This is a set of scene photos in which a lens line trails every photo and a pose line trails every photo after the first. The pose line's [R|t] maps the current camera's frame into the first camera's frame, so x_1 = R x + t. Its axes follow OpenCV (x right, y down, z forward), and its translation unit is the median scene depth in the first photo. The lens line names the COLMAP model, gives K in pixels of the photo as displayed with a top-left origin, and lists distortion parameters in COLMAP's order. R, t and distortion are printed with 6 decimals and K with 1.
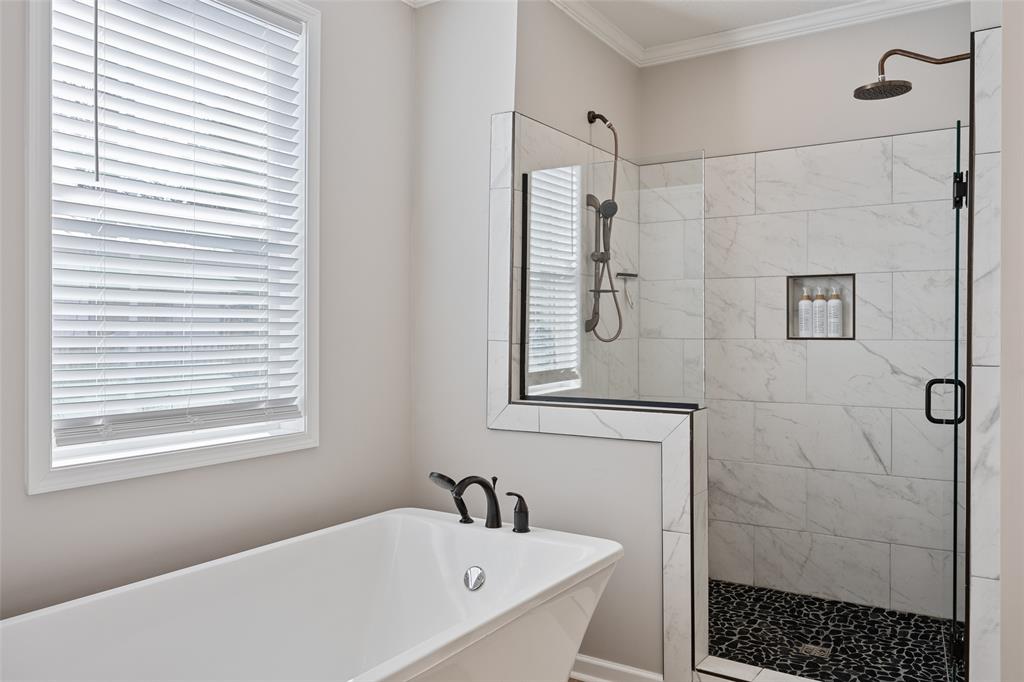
lens RADIAL K [[768.6, 0, 512.4], [0, 768.6, 336.2], [0, 0, 1]] dist [-0.003295, -0.000062]
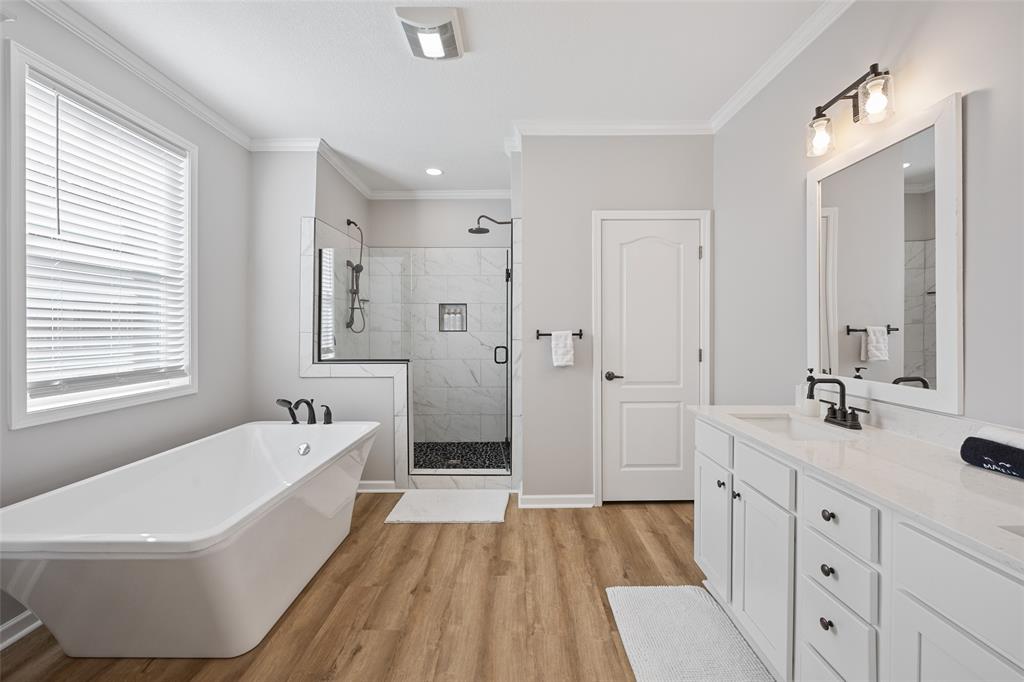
lens RADIAL K [[419.7, 0, 510.5], [0, 419.7, 329.5], [0, 0, 1]] dist [0.000021, 0.000063]
pose [[0.844111, -0.001231, 0.536167, -0.163337], [0.003977, 0.999984, -0.003966, 0.005211], [-0.536154, 0.005480, 0.844103, -0.203851]]
